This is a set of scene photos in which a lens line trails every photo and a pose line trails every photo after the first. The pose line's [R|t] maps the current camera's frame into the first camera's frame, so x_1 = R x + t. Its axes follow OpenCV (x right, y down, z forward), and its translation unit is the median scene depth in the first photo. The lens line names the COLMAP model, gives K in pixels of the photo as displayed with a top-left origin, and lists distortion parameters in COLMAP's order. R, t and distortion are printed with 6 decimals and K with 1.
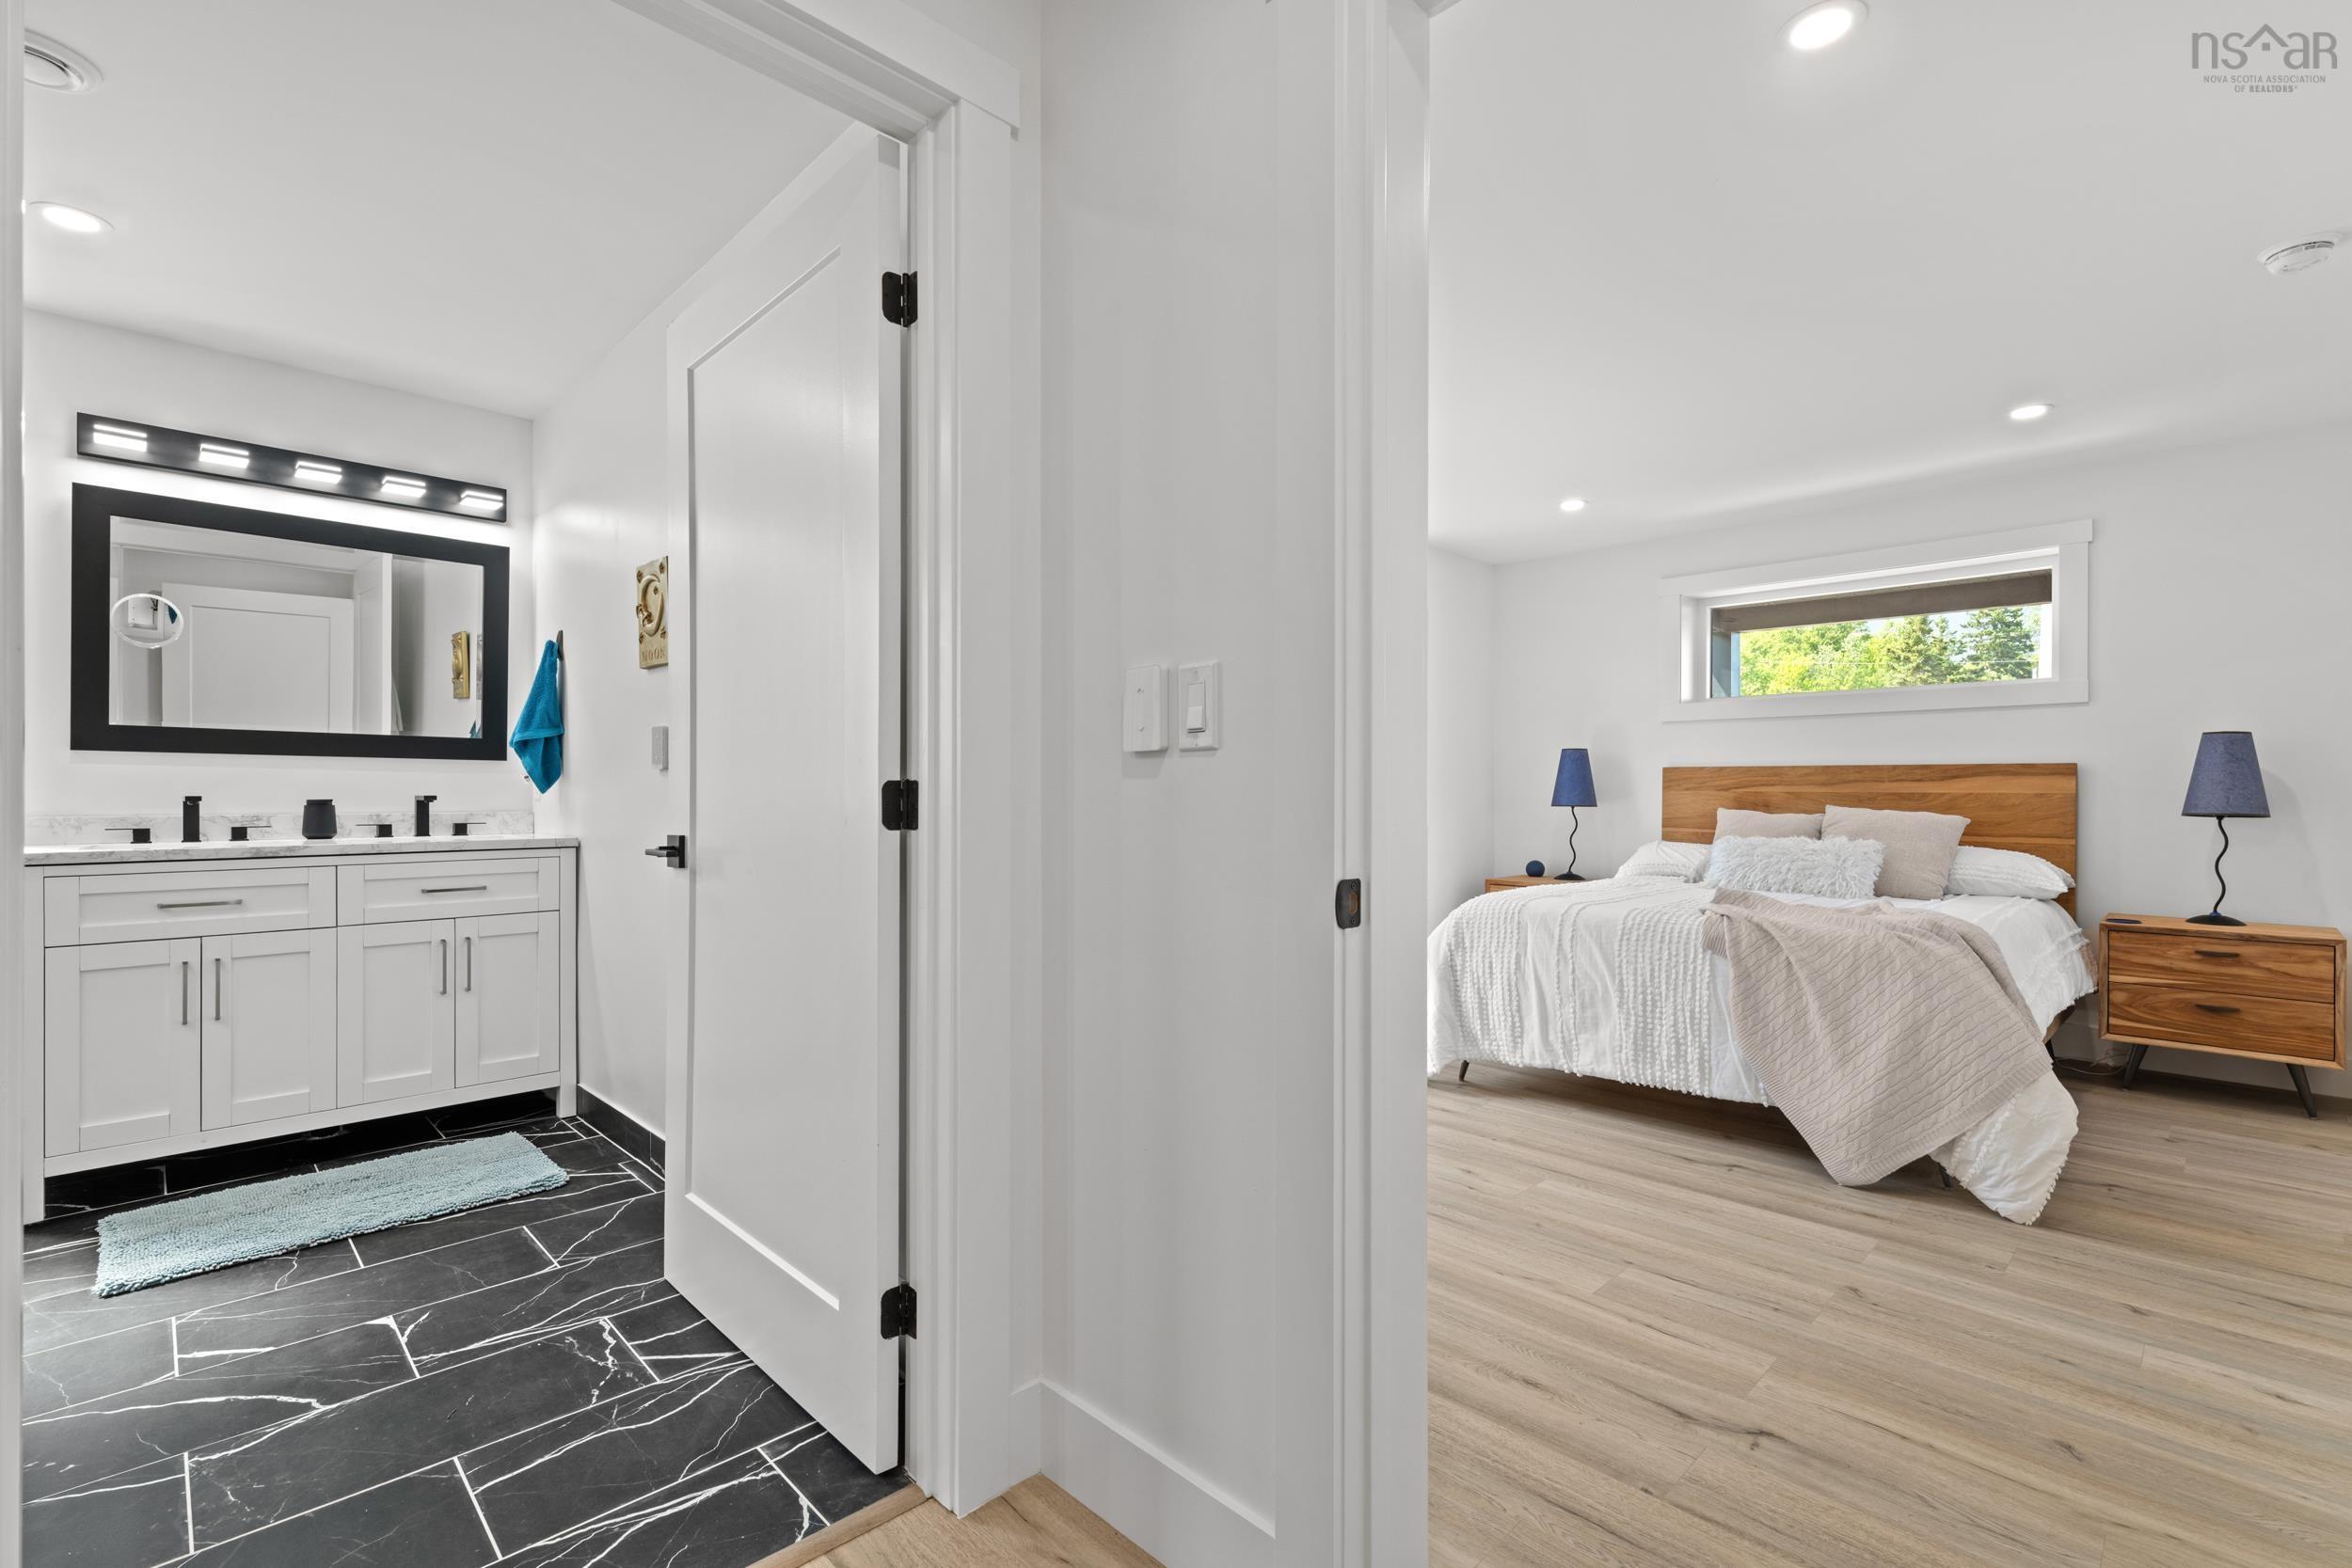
lens RADIAL K [[1047.7, 0, 1175.6], [0, 1047.7, 787.1], [0, 0, 1]] dist [0.003383, 0.001063]
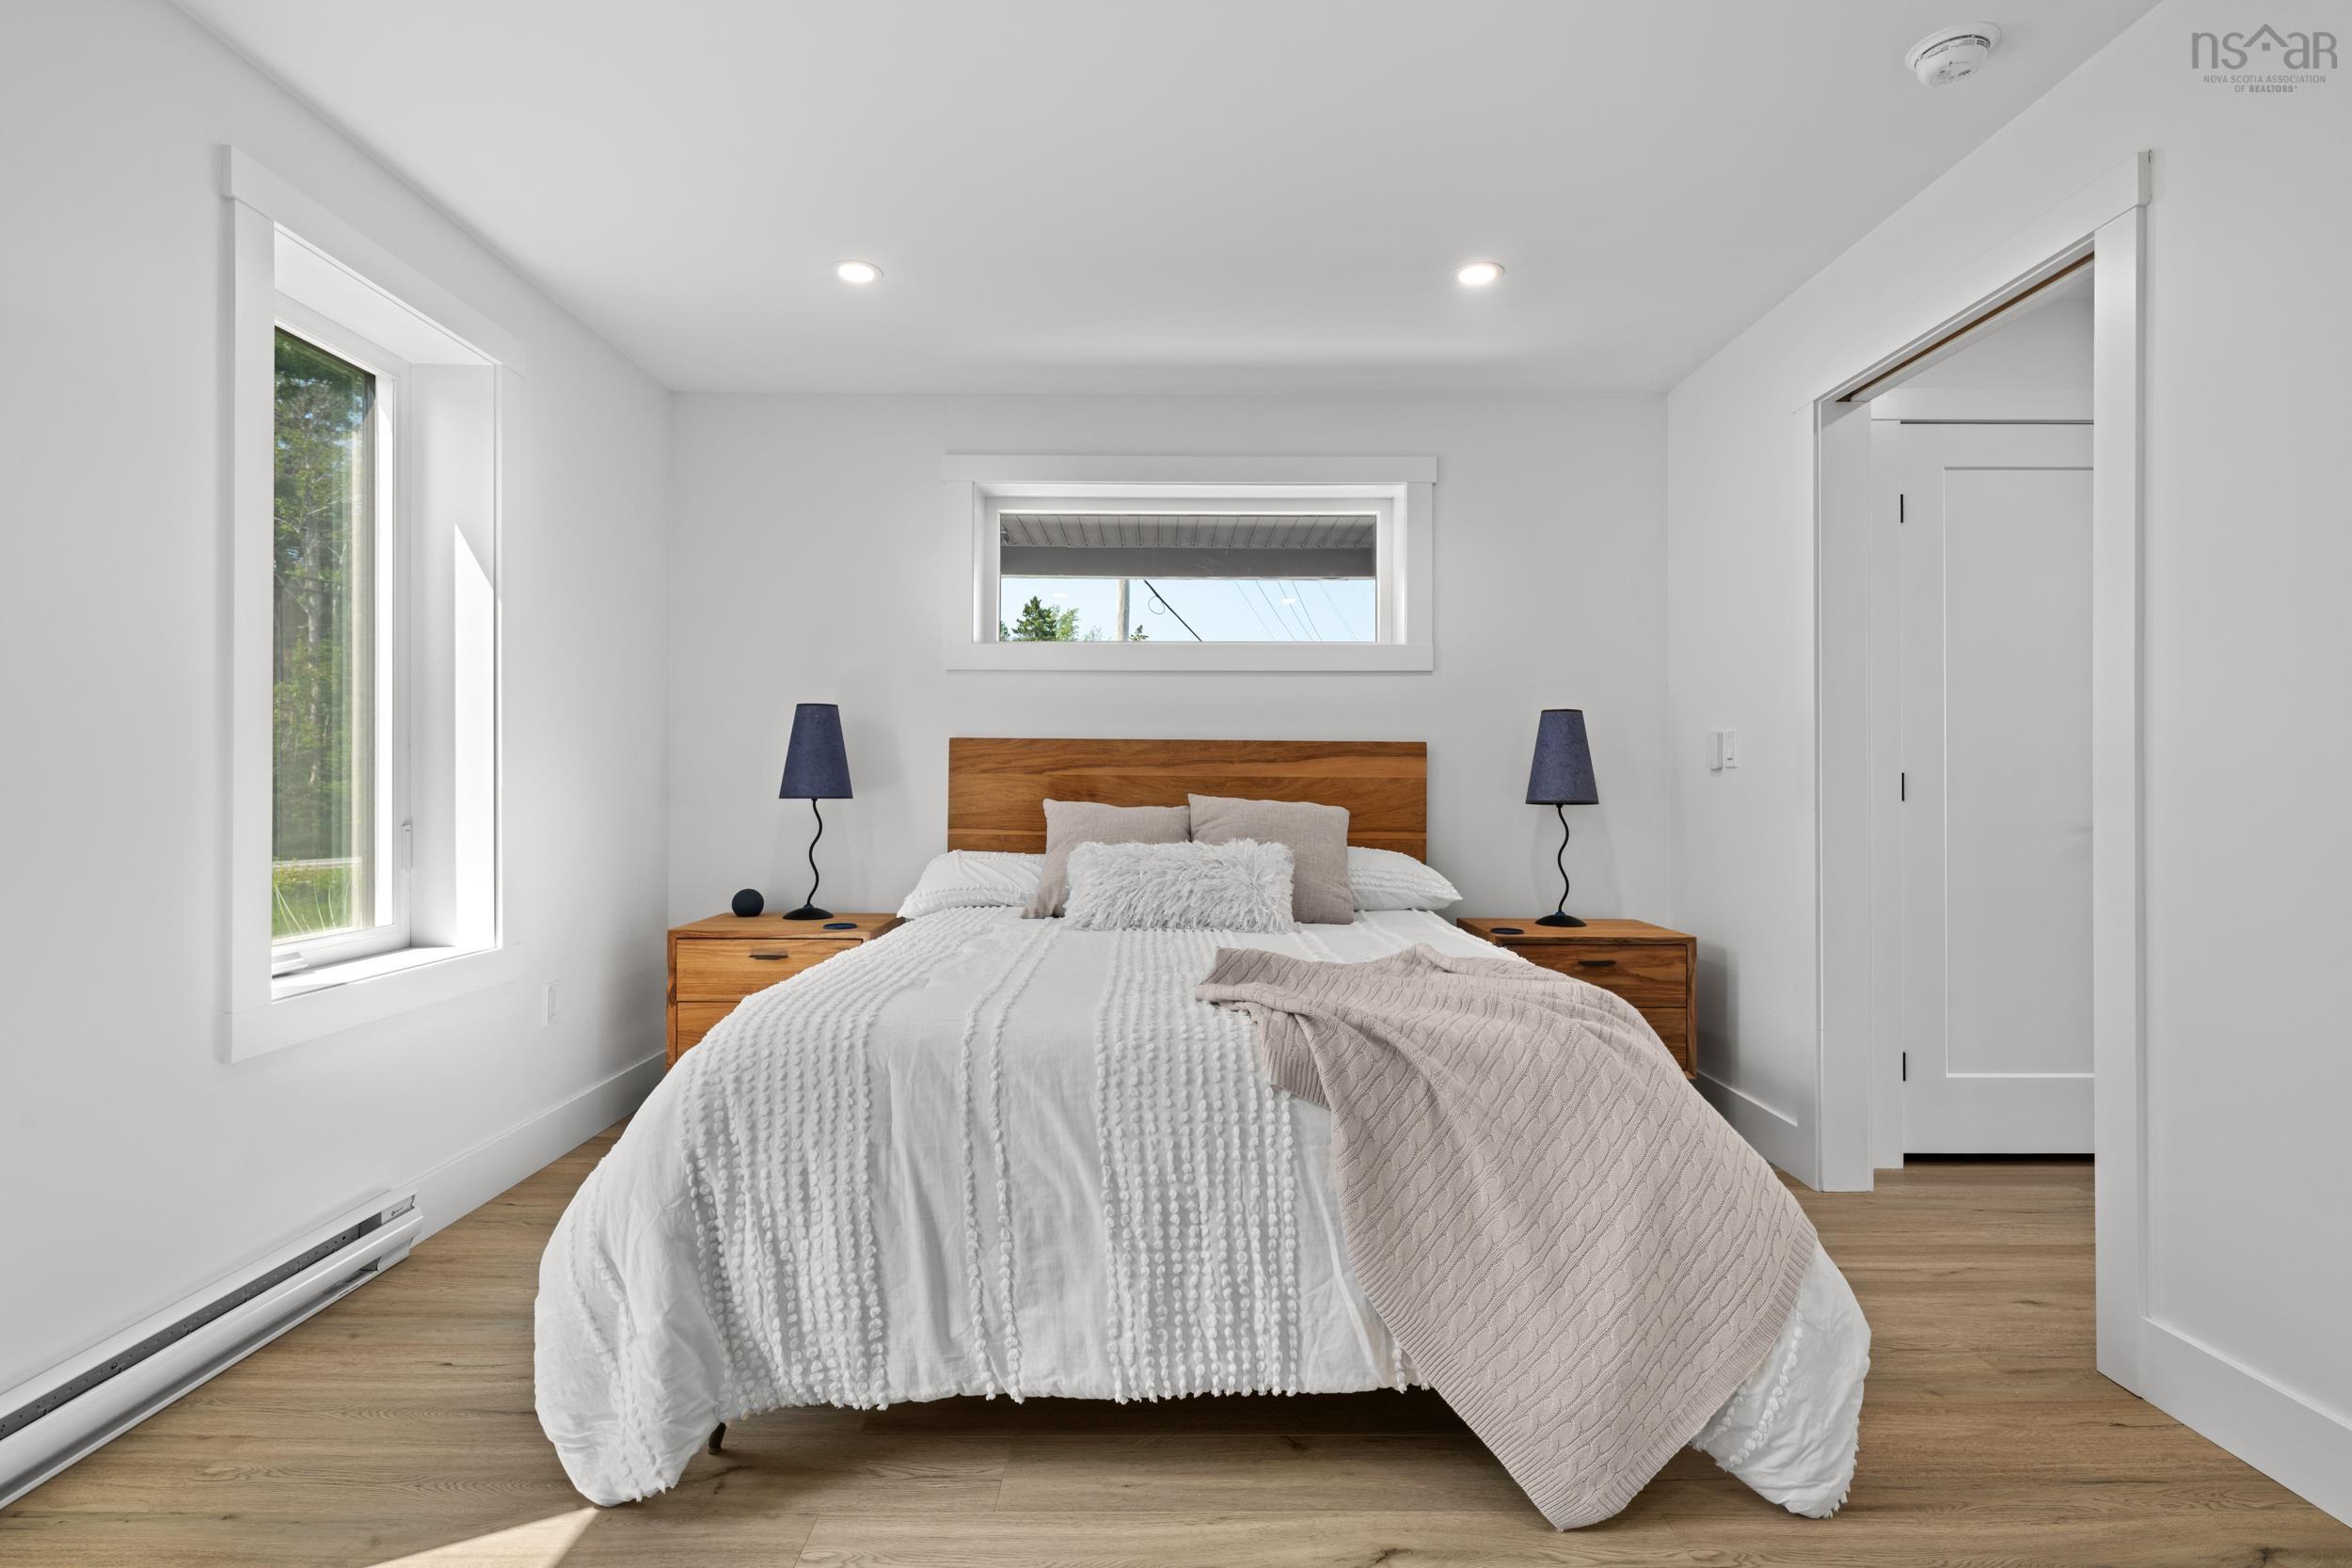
lens RADIAL K [[1125.7, 0, 1180.3], [0, 1125.7, 769.5], [0, 0, 1]] dist [0.000404, 0.000749]
pose [[0.691783, 0.008378, 0.722057, 0.076699], [-0.006464, 0.999964, -0.005409, 0.005819], [-0.722077, -0.000925, 0.691812, 0.580734]]
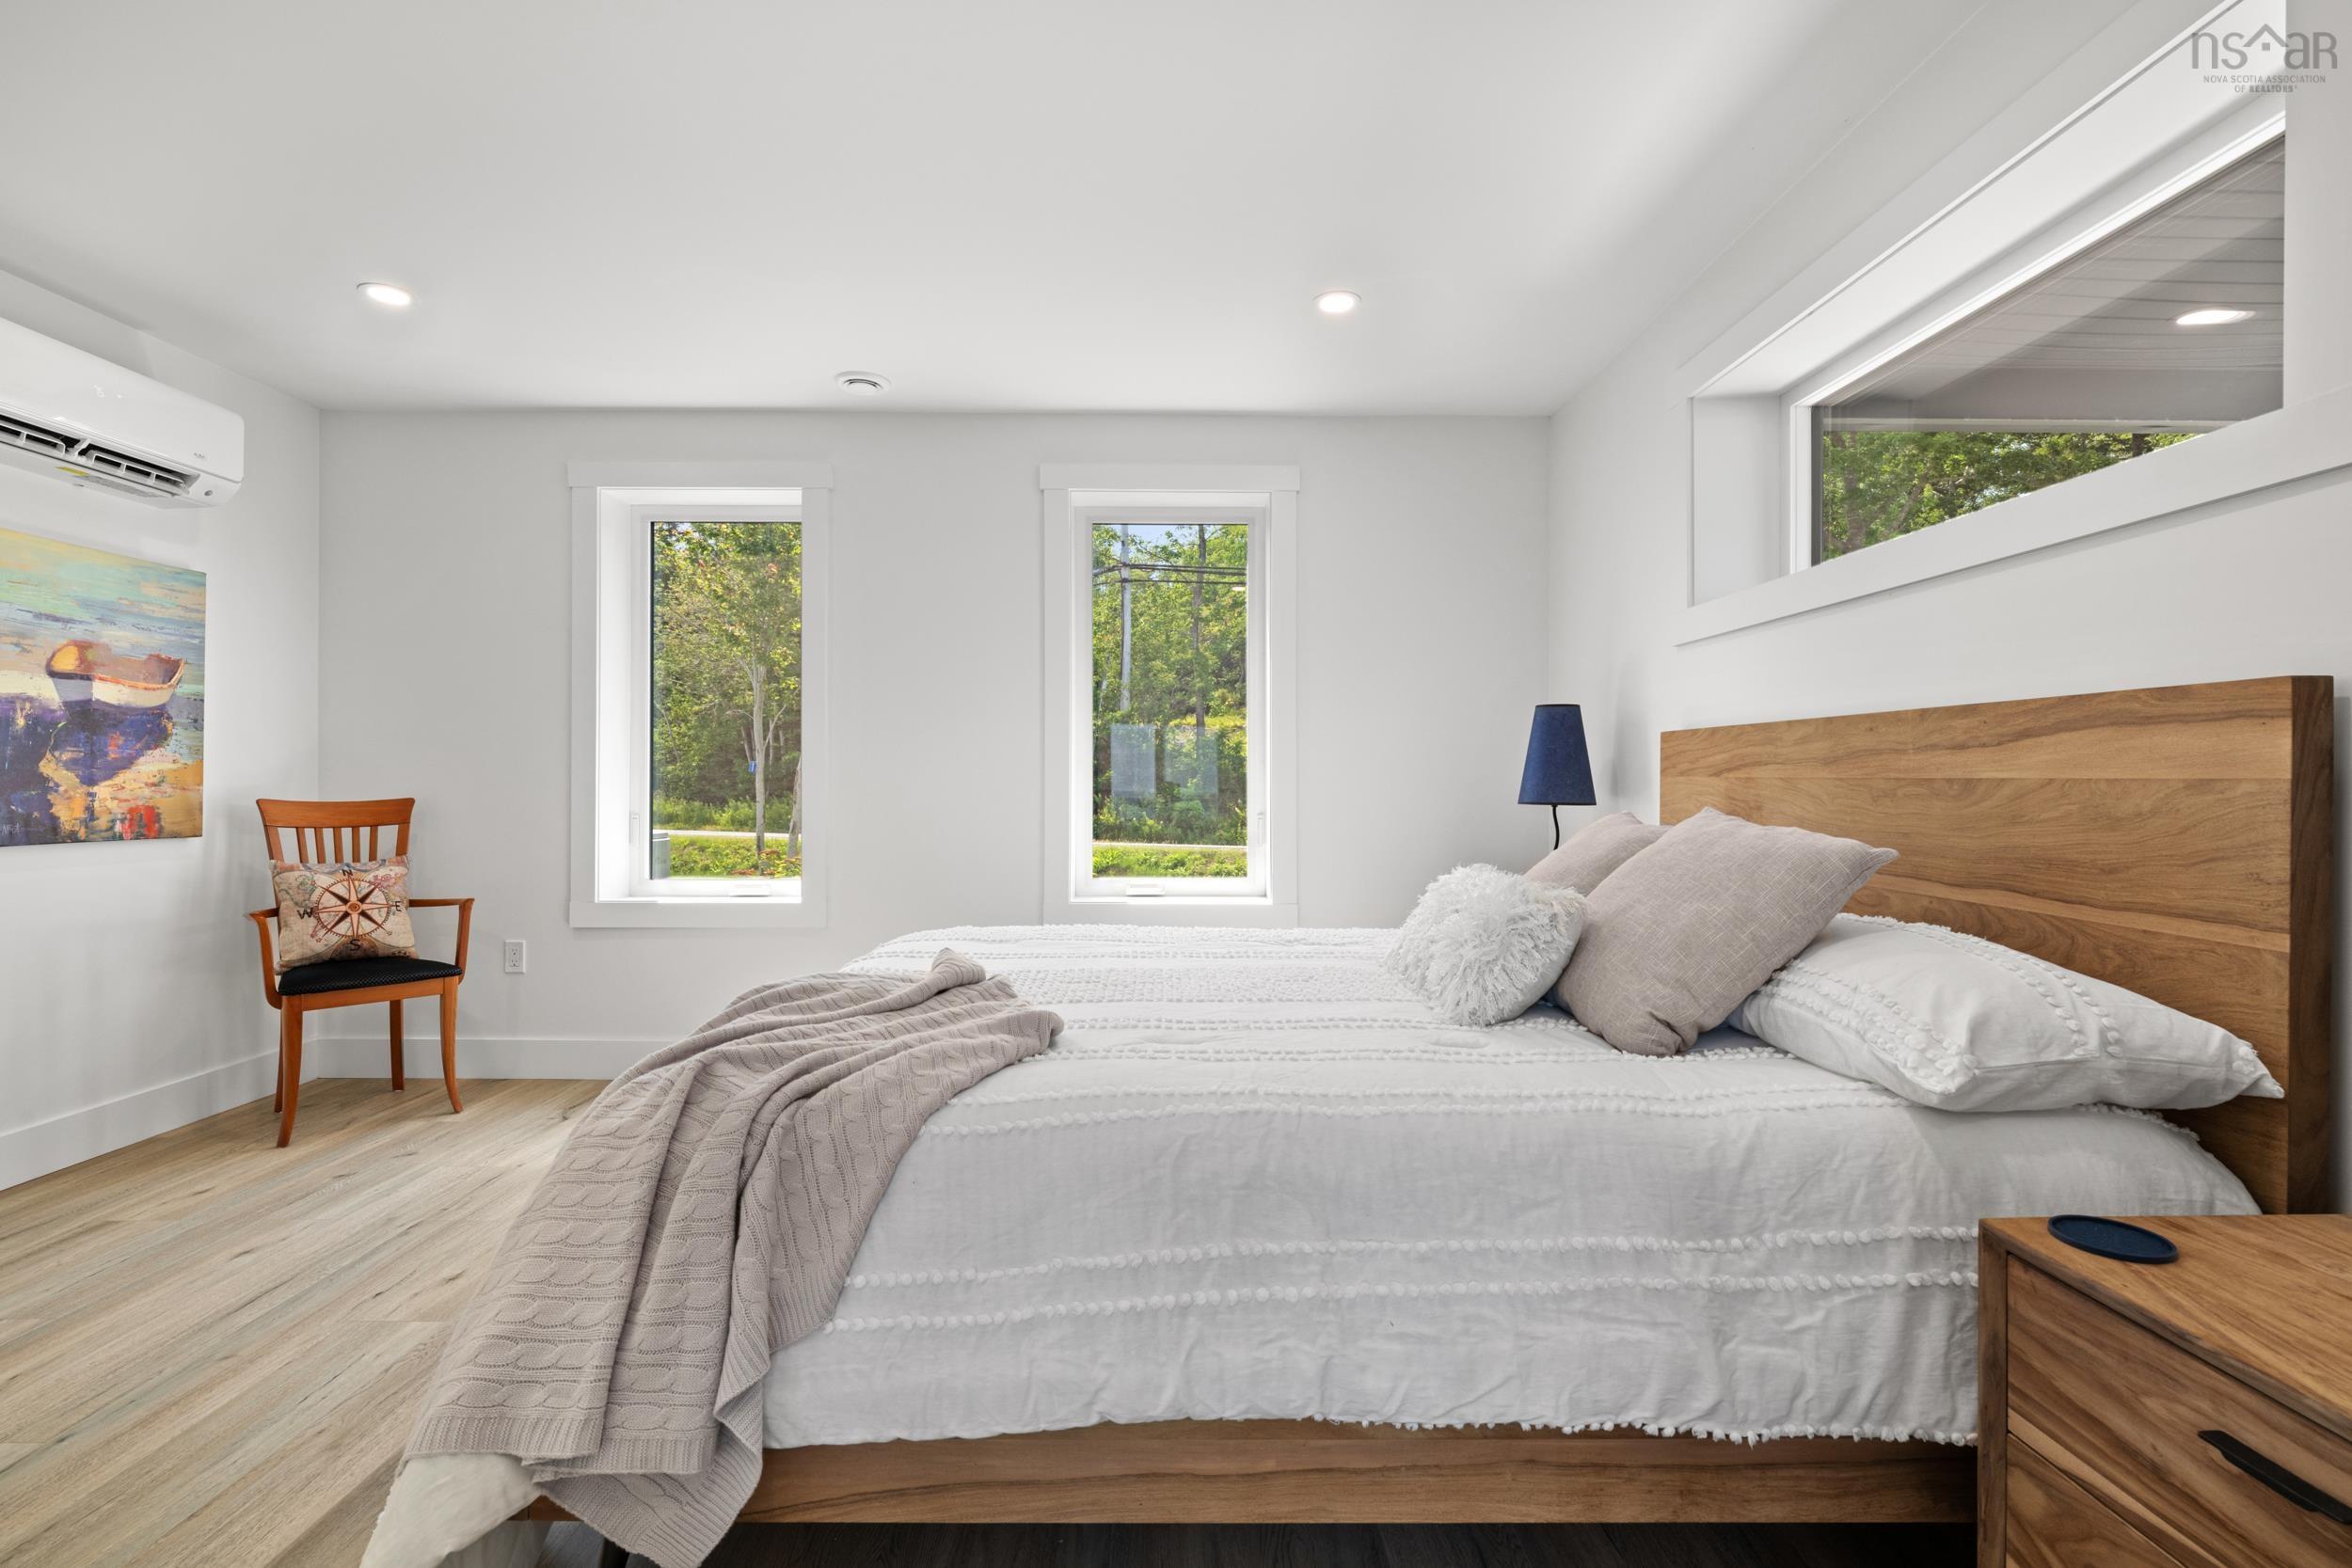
lens RADIAL K [[1047.7, 0, 1178.9], [0, 1047.7, 783.4], [0, 0, 1]] dist [0.003383, 0.001063]
pose [[0.726355, 0.004707, -0.687304, 0.933490], [-0.003475, 0.999989, 0.003177, 0.008286], [0.687311, 0.000081, 0.726363, 0.644931]]
